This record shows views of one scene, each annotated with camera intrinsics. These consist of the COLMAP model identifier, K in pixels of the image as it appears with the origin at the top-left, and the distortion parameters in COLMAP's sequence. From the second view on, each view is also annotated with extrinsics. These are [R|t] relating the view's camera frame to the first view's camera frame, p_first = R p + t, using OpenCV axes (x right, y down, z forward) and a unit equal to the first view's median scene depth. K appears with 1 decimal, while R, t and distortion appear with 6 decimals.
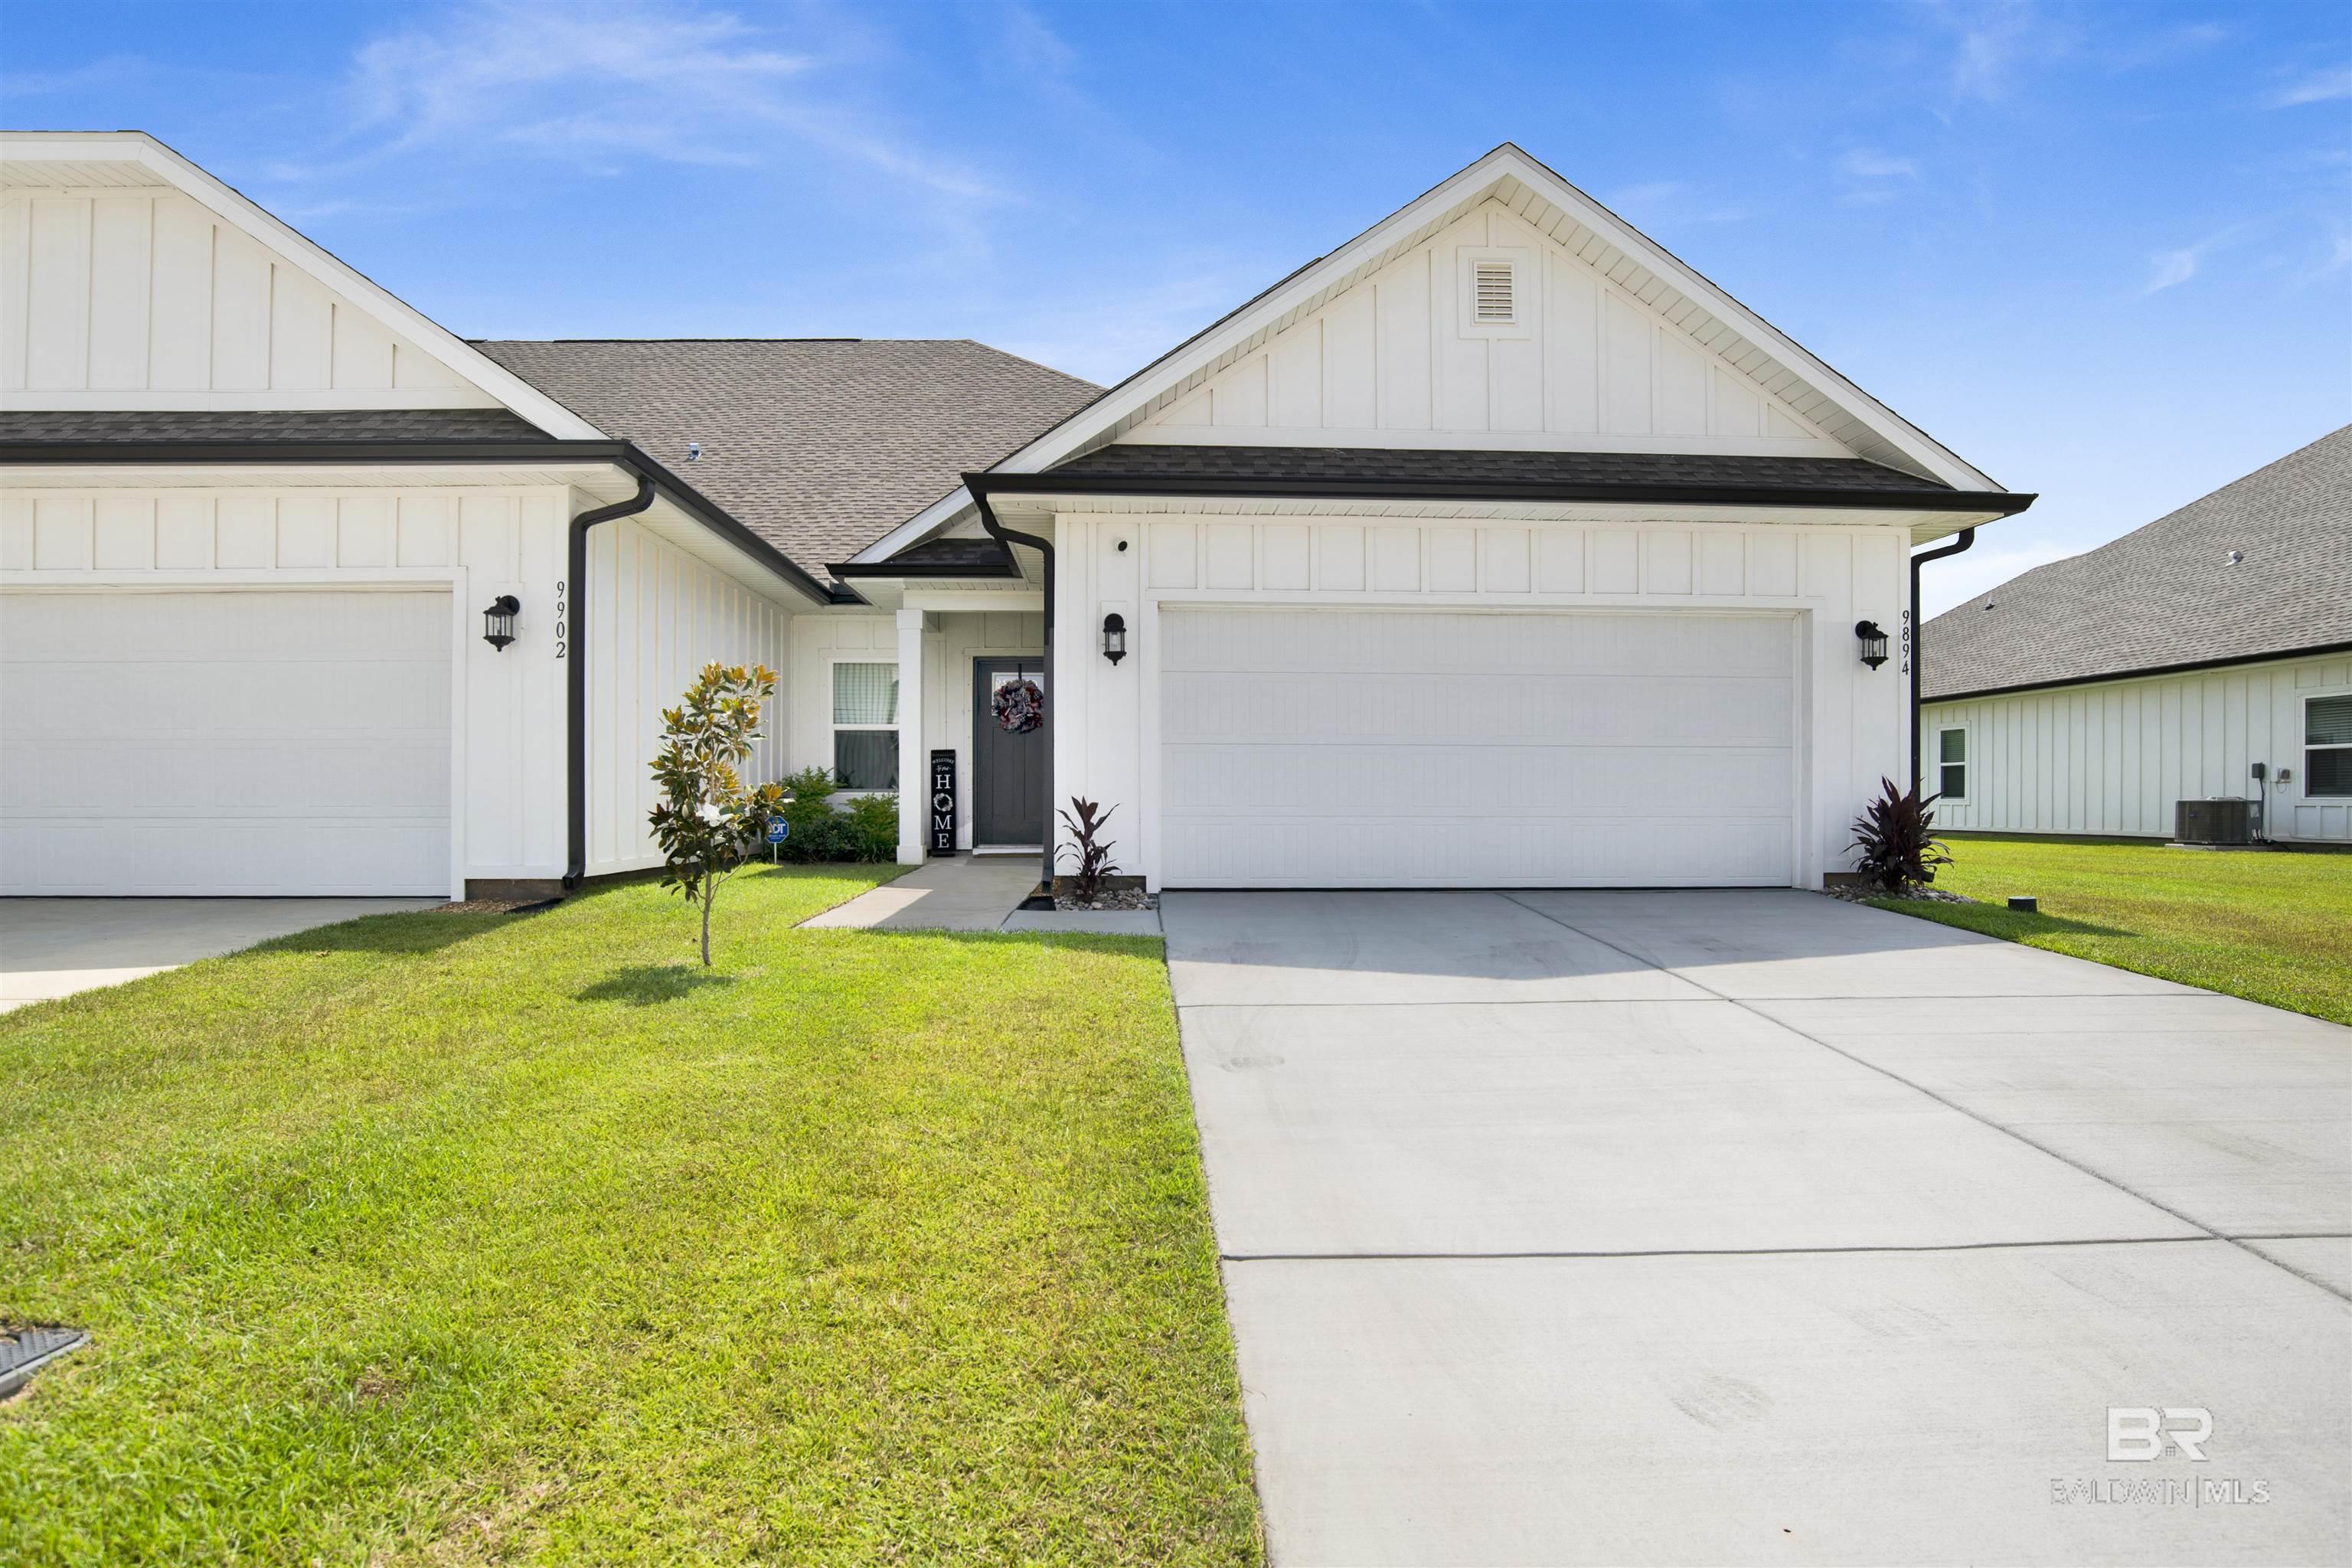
lens RADIAL K [[1245.8, 0, 1135.4], [0, 1245.8, 824.4], [0, 0, 1]] dist [-0.035533, 0.000997]
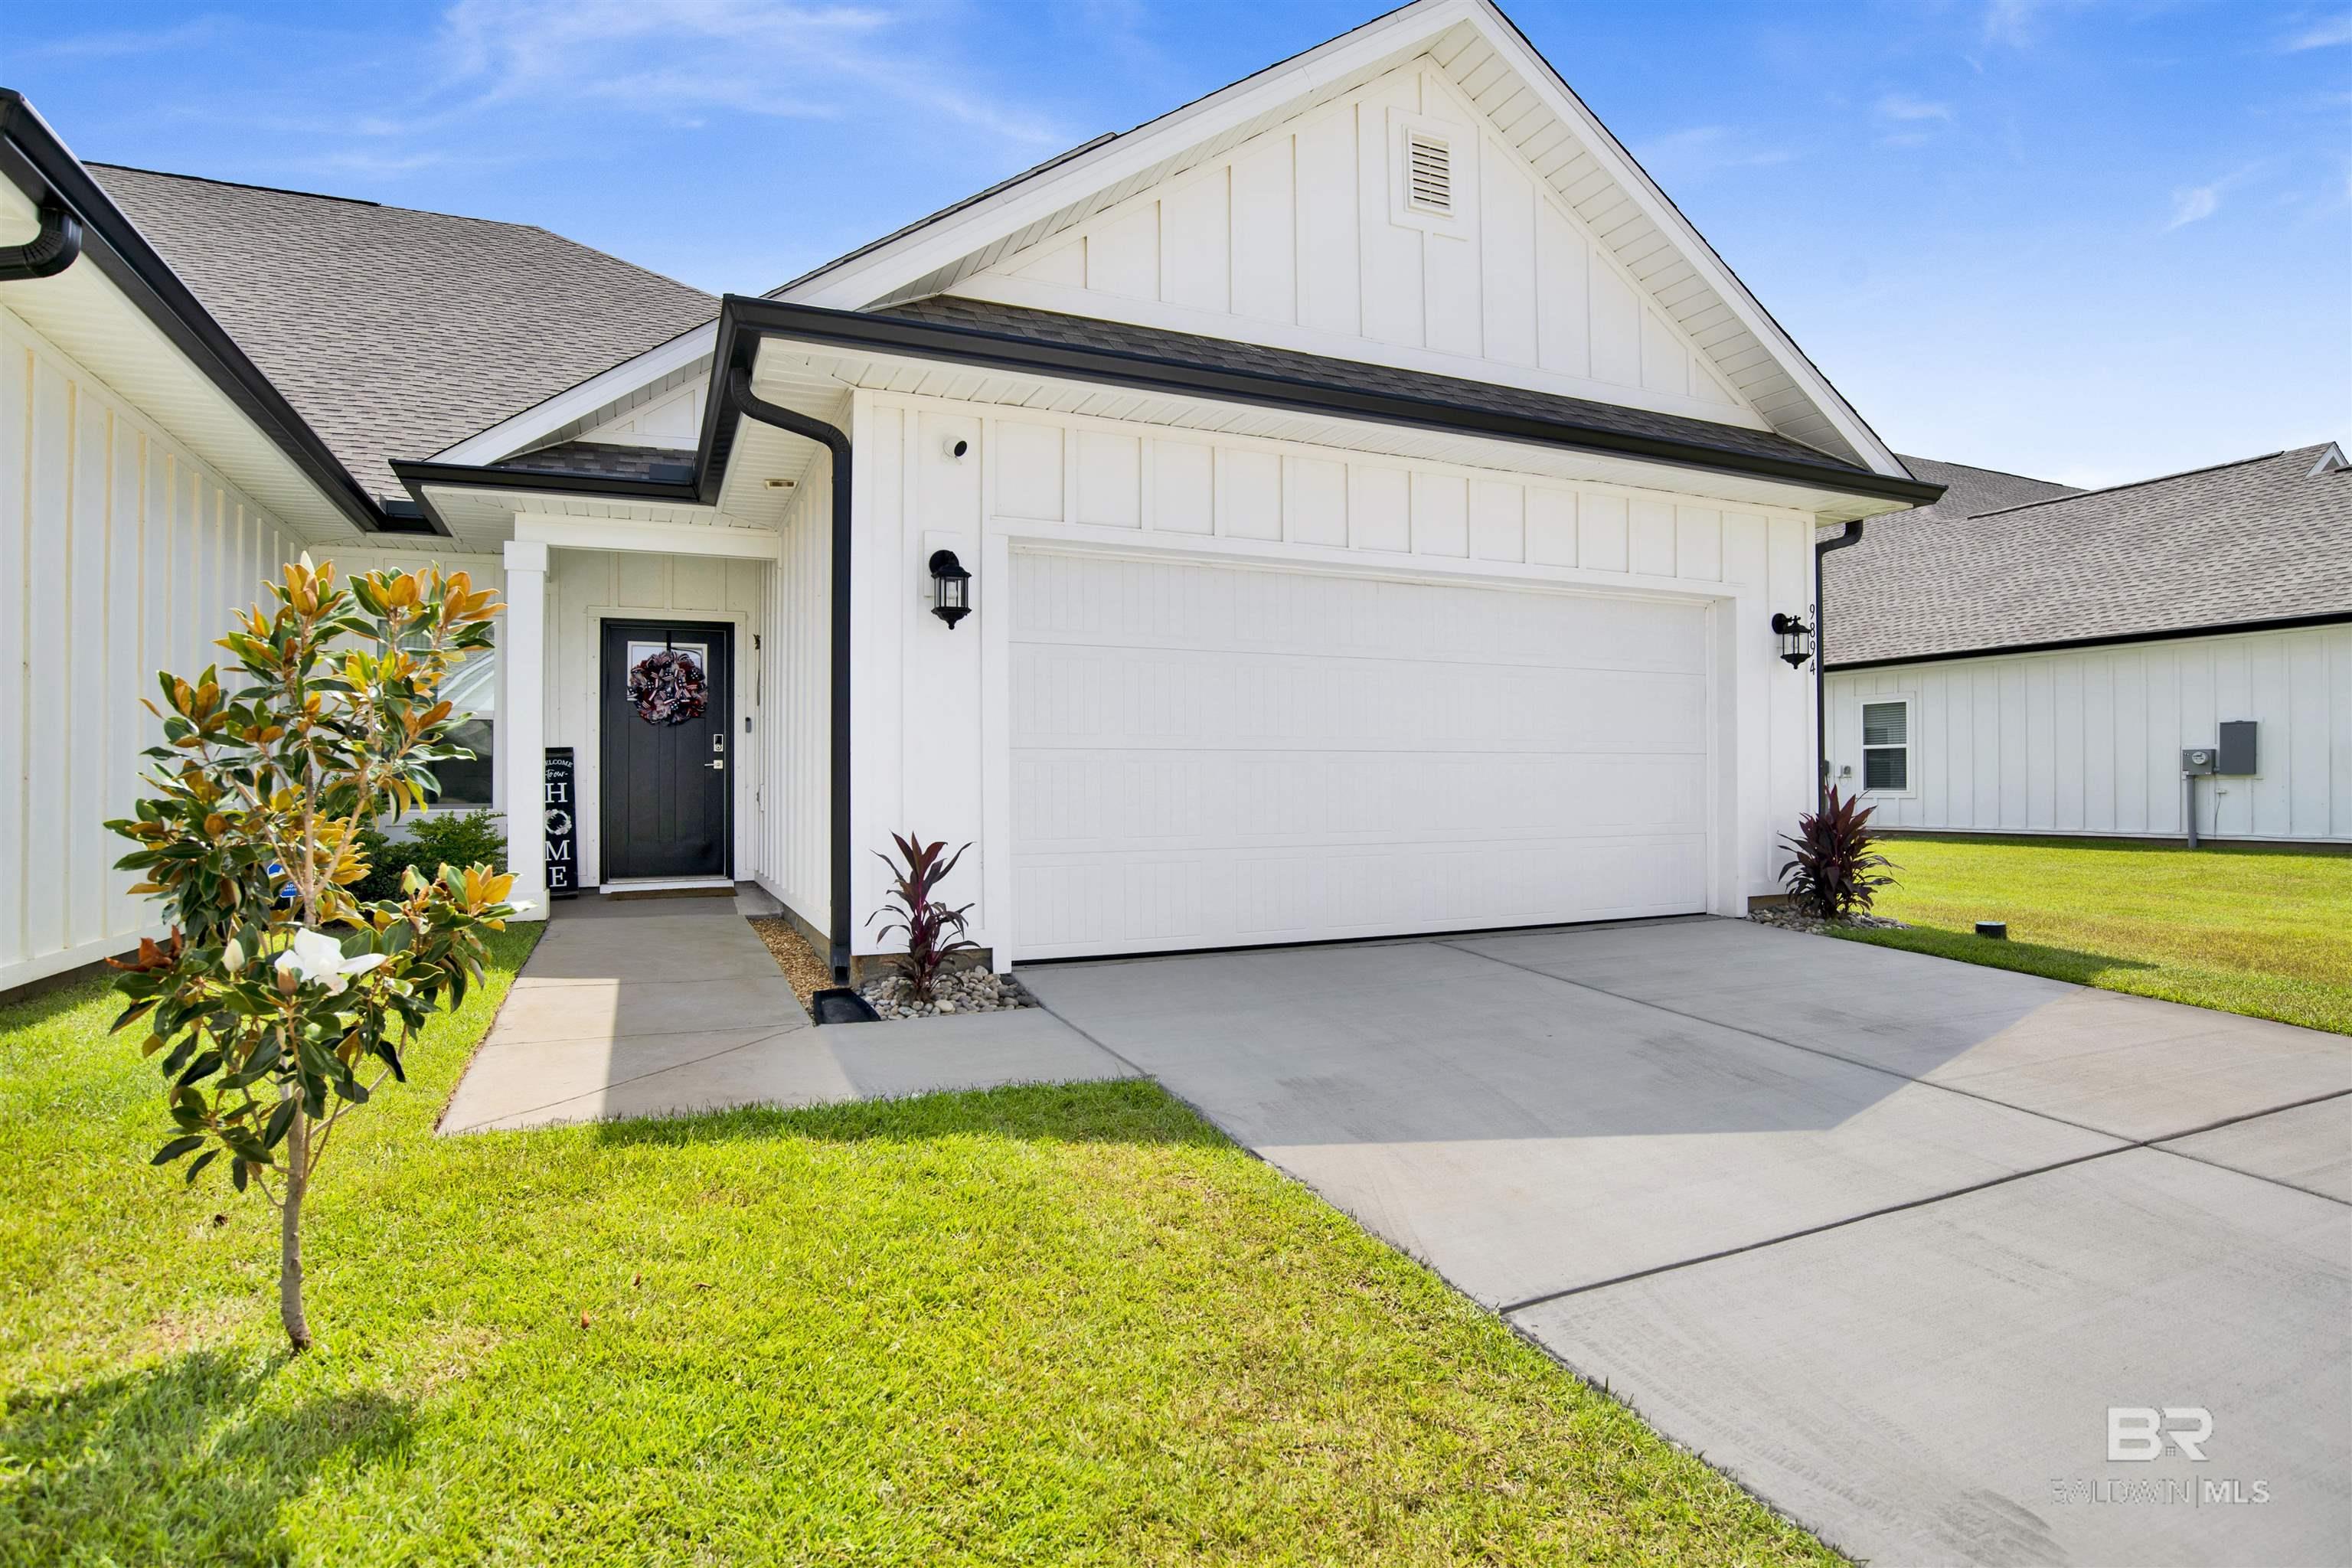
lens RADIAL K [[1226.0, 0, 1176.0], [0, 1226.0, 784.0], [0, 0, 1]] dist [-0.053681, 0.021006]
pose [[0.920472, -0.007993, 0.390726, -0.155576], [0.016748, 0.999679, -0.019005, -0.031781], [-0.390449, 0.024037, 0.920311, 0.359784]]
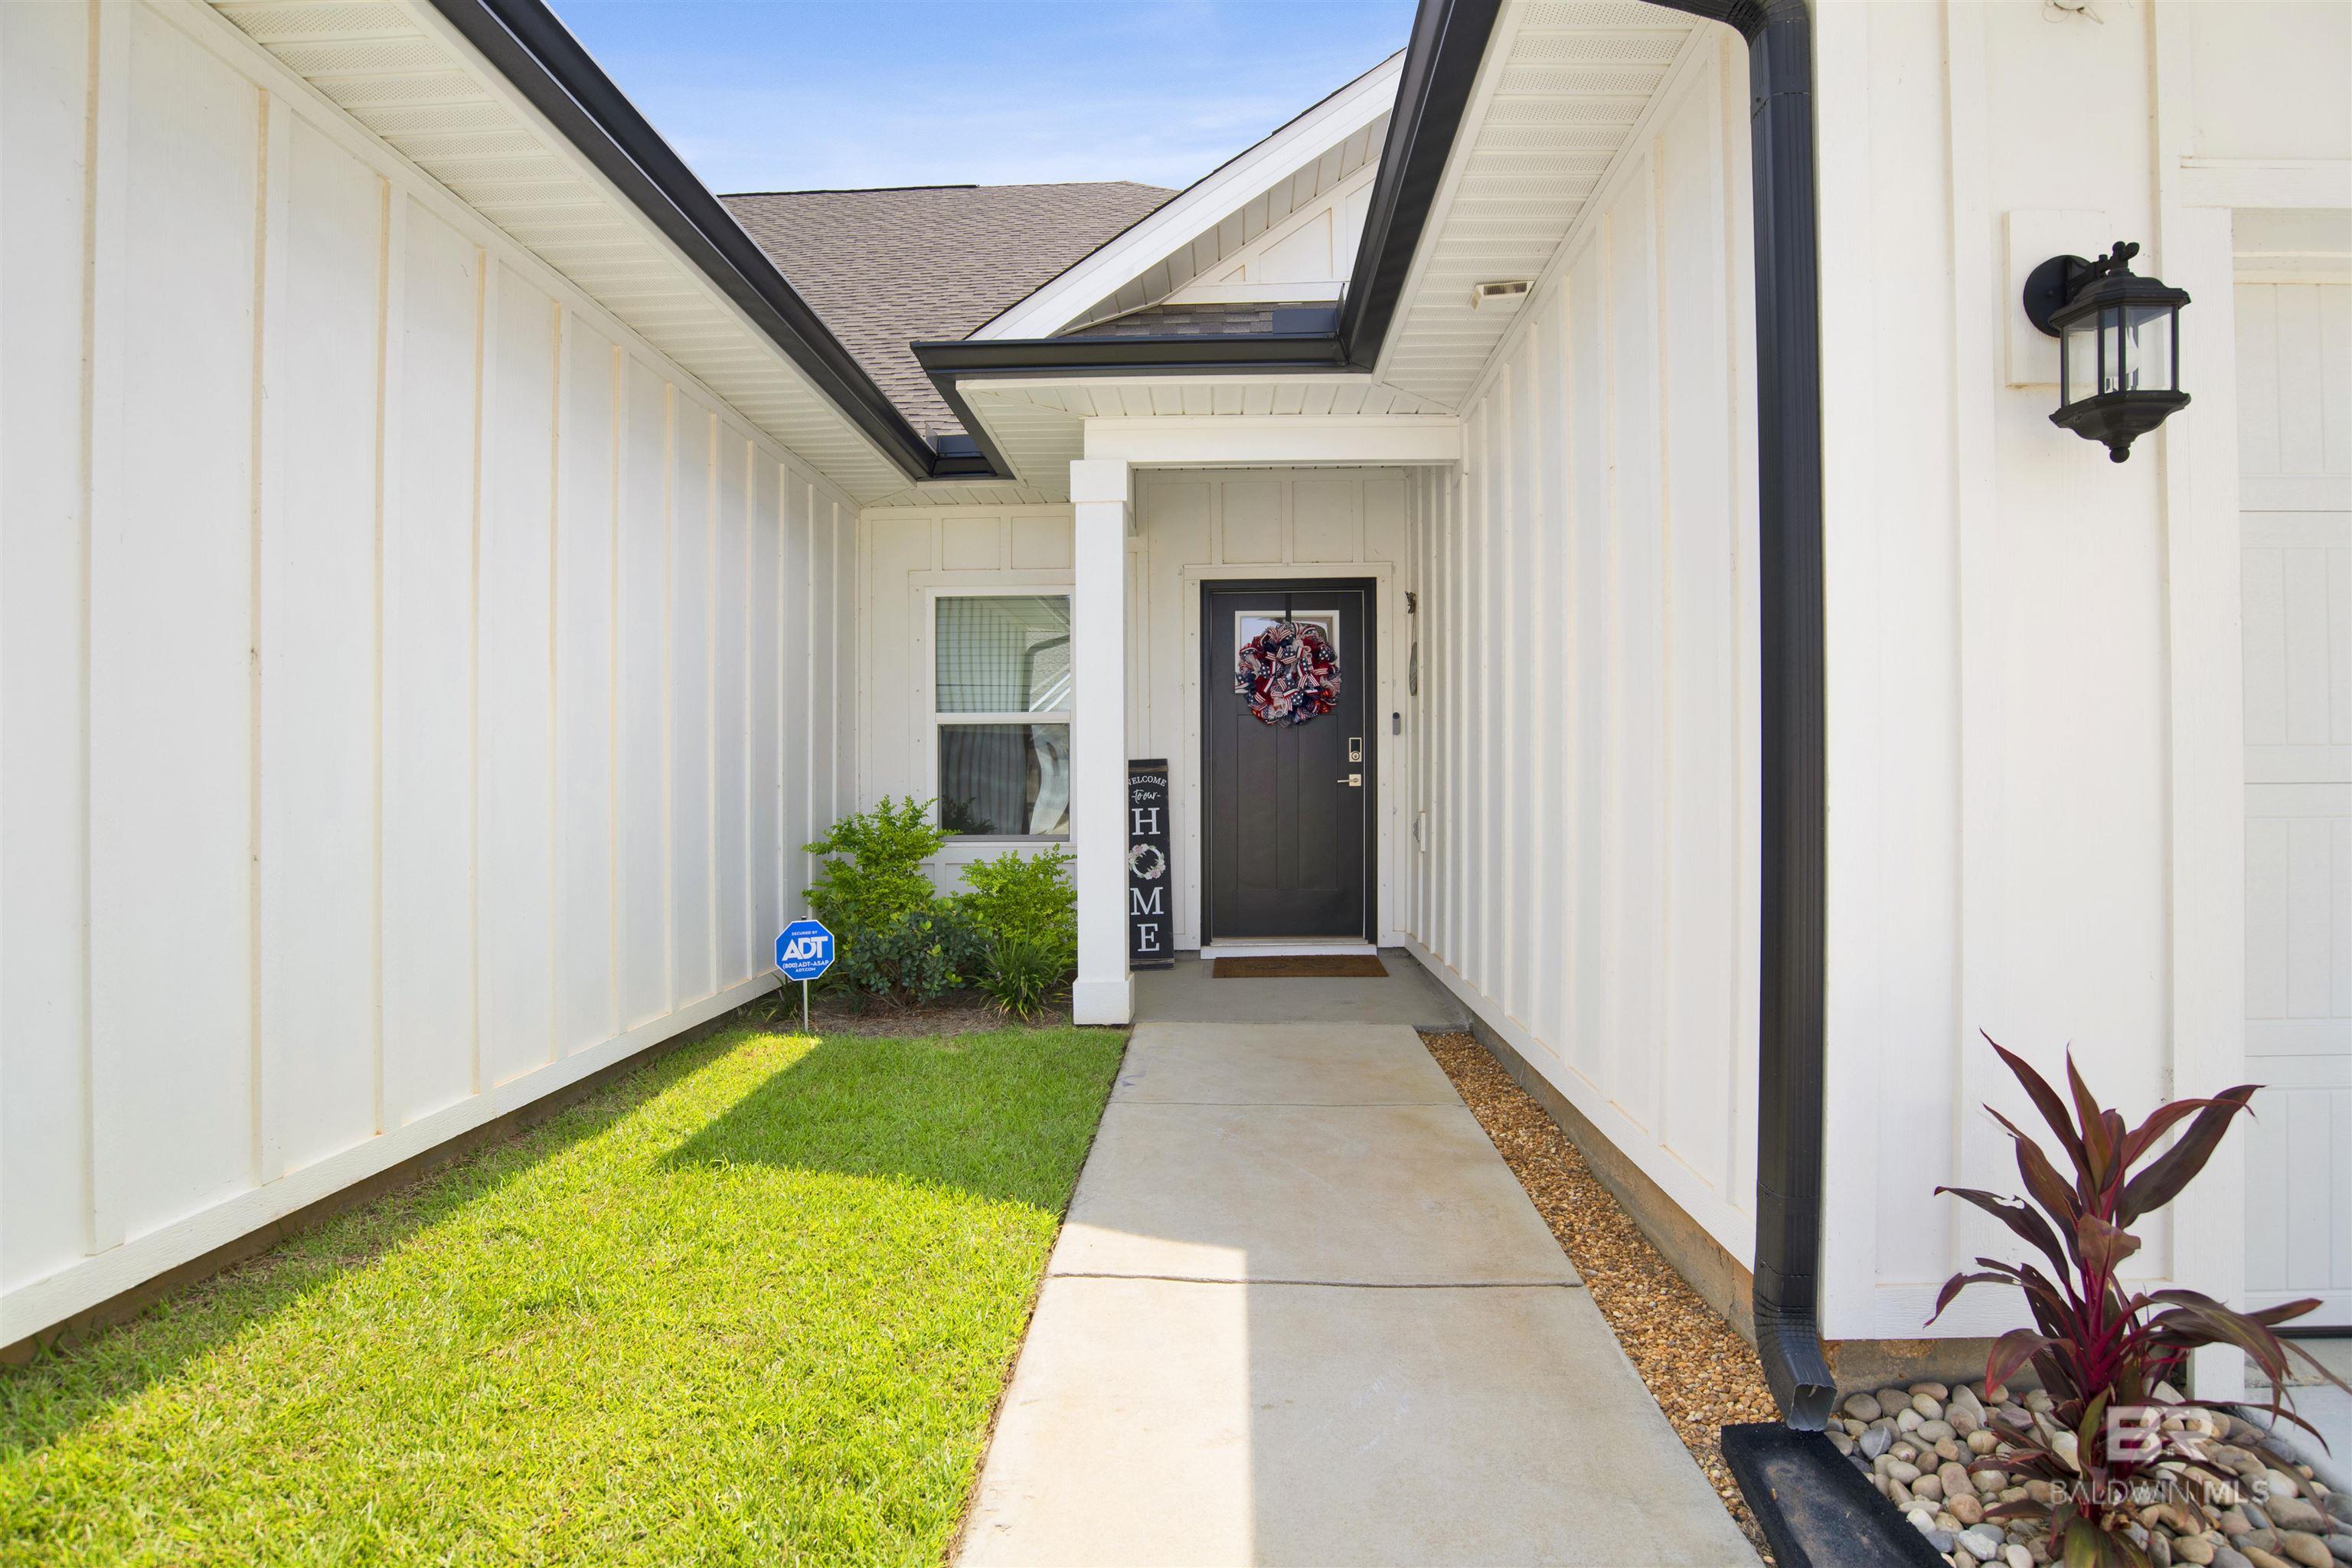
lens RADIAL K [[1226.0, 0, 1176.0], [0, 1226.0, 784.0], [0, 0, 1]] dist [-0.053681, 0.021006]
pose [[0.998402, -0.010060, -0.055607, -0.178214], [0.009176, 0.999828, -0.016132, -0.065280], [0.055759, 0.015596, 0.998322, 0.770377]]
